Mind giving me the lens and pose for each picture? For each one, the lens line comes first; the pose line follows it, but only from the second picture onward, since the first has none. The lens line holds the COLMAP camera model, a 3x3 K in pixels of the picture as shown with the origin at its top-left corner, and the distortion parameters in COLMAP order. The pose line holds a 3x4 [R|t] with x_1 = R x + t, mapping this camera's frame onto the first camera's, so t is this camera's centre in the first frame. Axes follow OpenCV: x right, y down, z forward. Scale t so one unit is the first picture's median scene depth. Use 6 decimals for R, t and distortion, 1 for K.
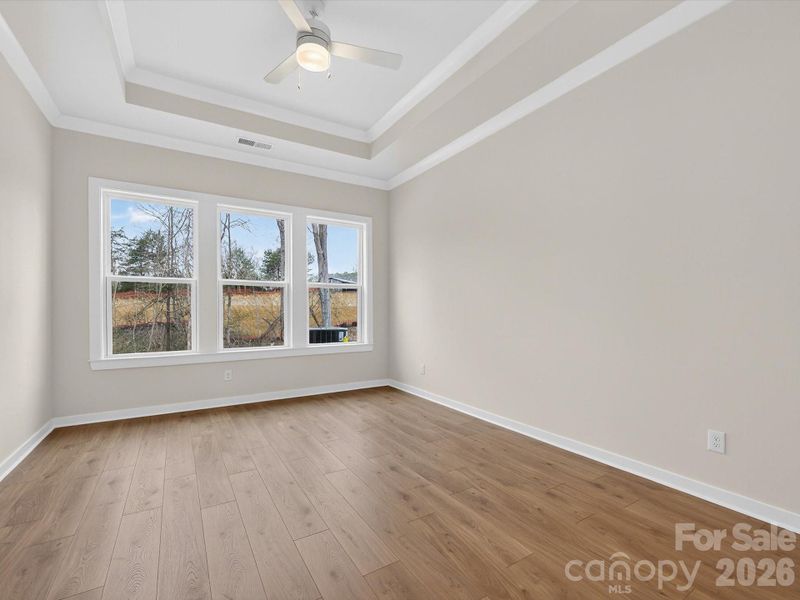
lens RADIAL K [[383.6, 0, 403.5], [0, 383.6, 299.7], [0, 0, 1]] dist [0.010414, -0.000681]
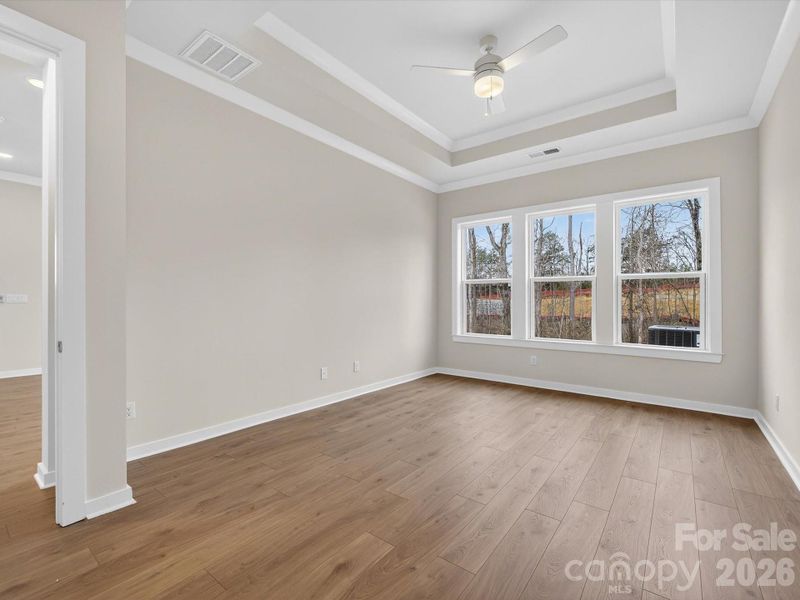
lens RADIAL K [[361.3, 0, 397.3], [0, 361.3, 299.9], [0, 0, 1]] dist [-0.004286, 0.001642]
pose [[0.334610, 0.000080, -0.942357, 0.470581], [0.014413, 0.999883, 0.005202, 0.002629], [0.942246, -0.015323, 0.334570, 0.272131]]
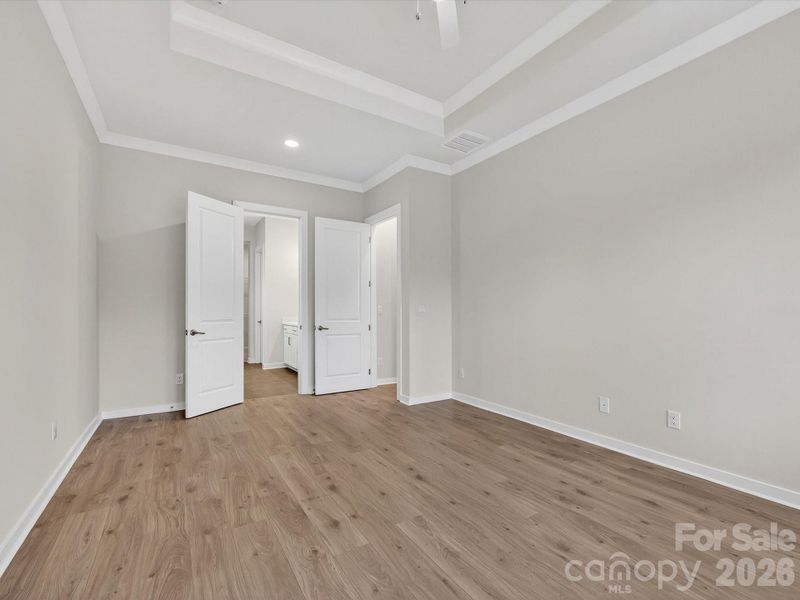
lens RADIAL K [[361.3, 0, 399.8], [0, 361.3, 305.4], [0, 0, 1]] dist [-0.004286, 0.001642]
pose [[-1.000000, 0.000537, -0.000636, -0.103802], [0.000558, 0.999455, -0.033019, 0.025099], [0.000618, -0.033019, -0.999455, 1.164109]]
